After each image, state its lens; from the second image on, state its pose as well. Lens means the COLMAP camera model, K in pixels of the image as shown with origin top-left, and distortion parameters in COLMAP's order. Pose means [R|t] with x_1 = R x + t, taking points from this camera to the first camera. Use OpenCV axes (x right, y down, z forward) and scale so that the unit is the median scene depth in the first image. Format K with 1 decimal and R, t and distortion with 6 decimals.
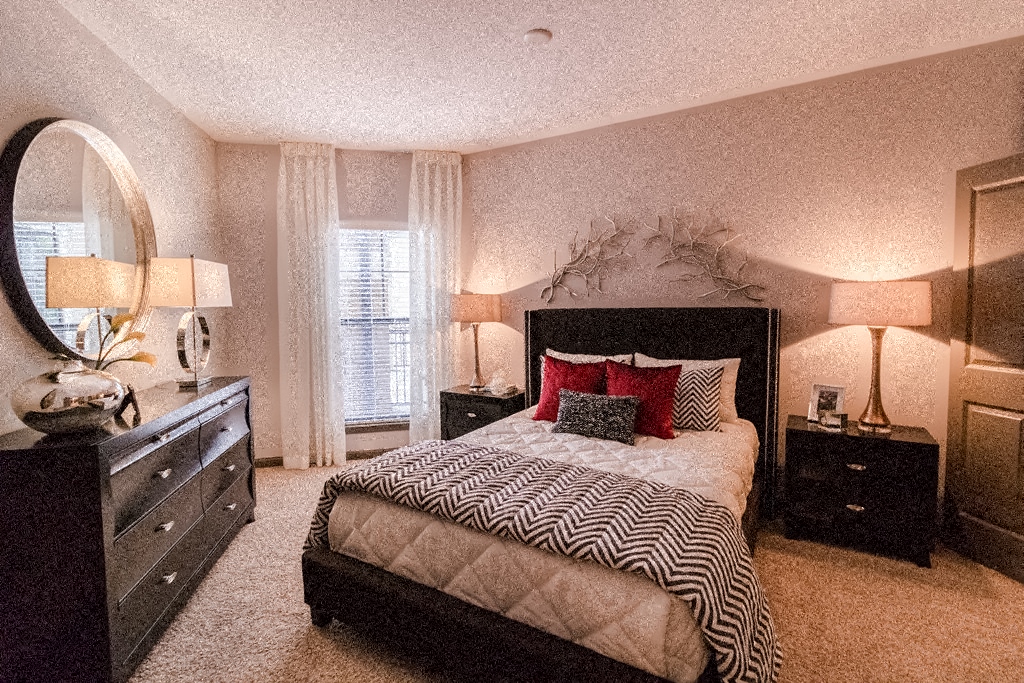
lens RADIAL K [[473.6, 0, 507.4], [0, 473.6, 333.0], [0, 0, 1]] dist [-0.000704, -0.000070]
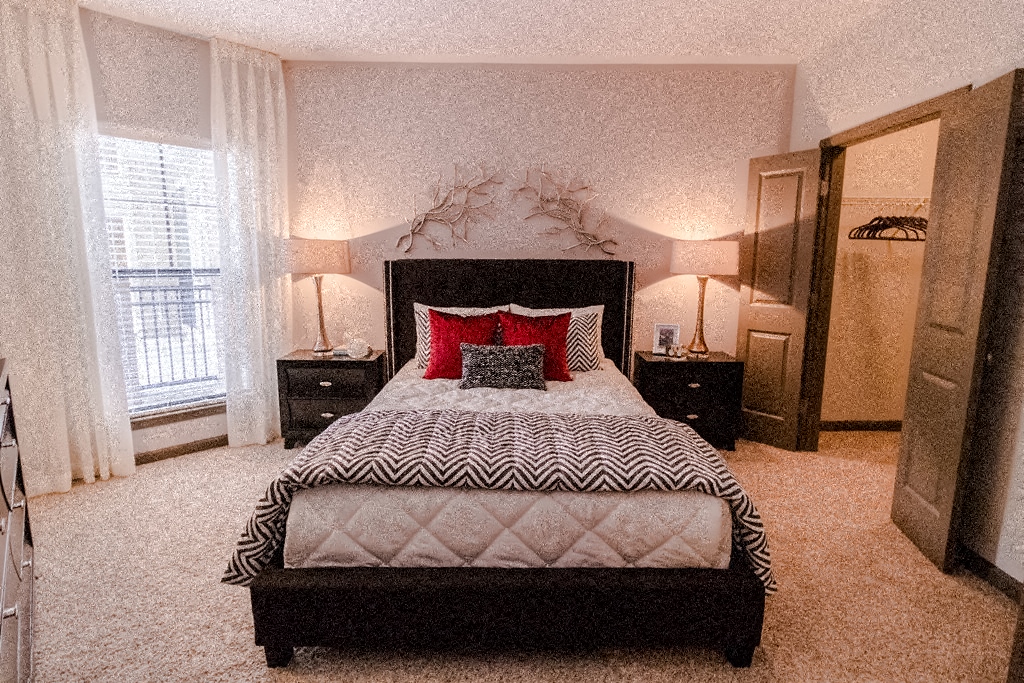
lens RADIAL K [[489.7, 0, 511.4], [0, 489.7, 330.4], [0, 0, 1]] dist [-0.001431, 0.000035]
pose [[0.854034, -0.058085, 0.516964, -0.327166], [0.014597, 0.996031, 0.087797, 0.008331], [-0.520012, -0.067435, 0.851493, 0.119200]]
